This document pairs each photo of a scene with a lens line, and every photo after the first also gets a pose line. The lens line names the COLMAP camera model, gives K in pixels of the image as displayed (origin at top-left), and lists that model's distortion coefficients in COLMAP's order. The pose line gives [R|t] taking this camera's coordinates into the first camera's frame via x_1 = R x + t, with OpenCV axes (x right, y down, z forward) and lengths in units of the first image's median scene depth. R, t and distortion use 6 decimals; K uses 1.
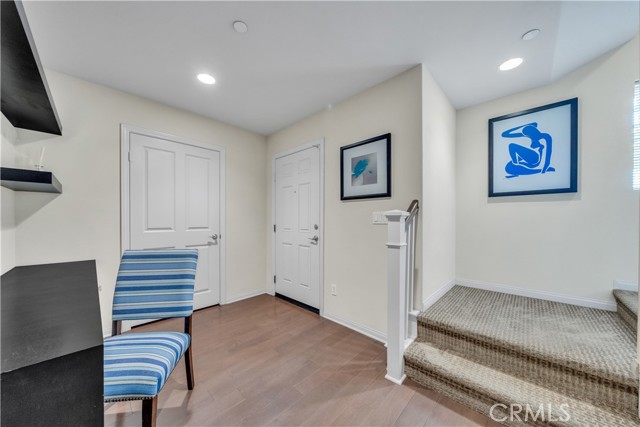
lens RADIAL K [[222.3, 0, 319.0], [0, 222.3, 219.7], [0, 0, 1]] dist [-0.007699, 0.000113]
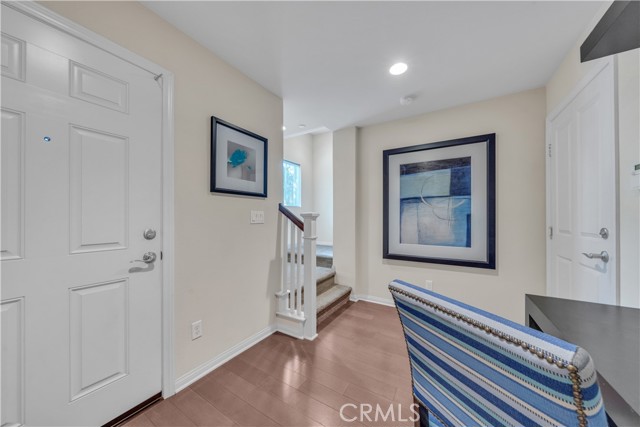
lens RADIAL K [[222.3, 0, 318.9], [0, 222.3, 214.3], [0, 0, 1]] dist [-0.007699, 0.000113]
pose [[-0.221017, 0.014453, 0.975163, -0.696004], [0.005744, 0.999892, -0.013517, -0.005312], [-0.975253, 0.002614, -0.221077, 0.877676]]
